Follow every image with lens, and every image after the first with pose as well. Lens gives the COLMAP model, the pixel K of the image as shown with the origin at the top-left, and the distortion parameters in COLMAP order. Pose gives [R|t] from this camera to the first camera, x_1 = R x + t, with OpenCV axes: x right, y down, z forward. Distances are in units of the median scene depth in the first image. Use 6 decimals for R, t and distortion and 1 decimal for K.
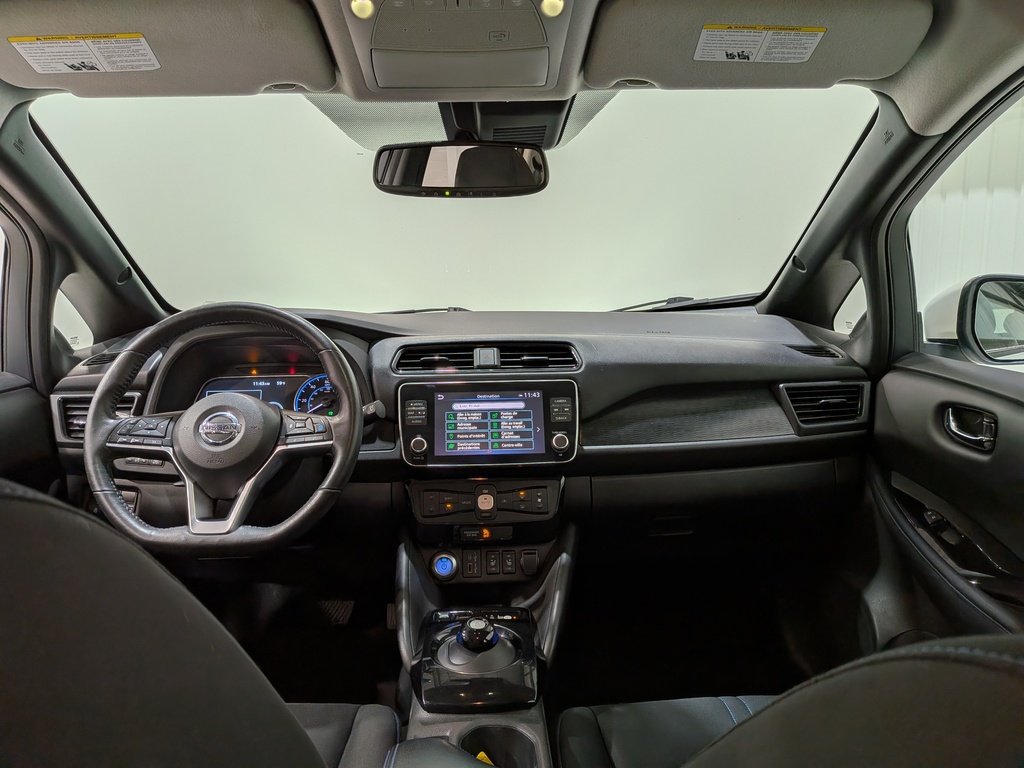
lens RADIAL K [[751.8, 0, 506.3], [0, 751.8, 383.4], [0, 0, 1]] dist [0.049258, -0.093559]
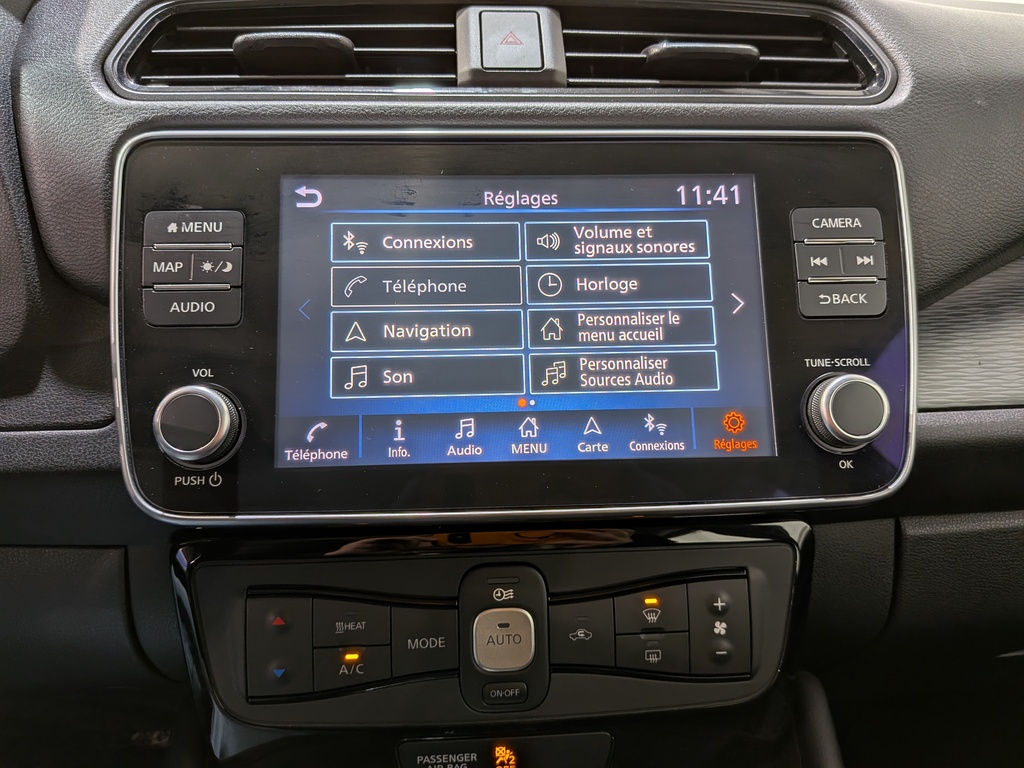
lens RADIAL K [[751.8, 0, 505.8], [0, 751.8, 374.0], [0, 0, 1]] dist [0.049258, -0.093559]
pose [[0.999629, 0.009540, 0.025504, -0.033902], [-0.013817, 0.984797, 0.173160, 0.030448], [-0.023465, -0.173448, 0.984563, 0.769009]]
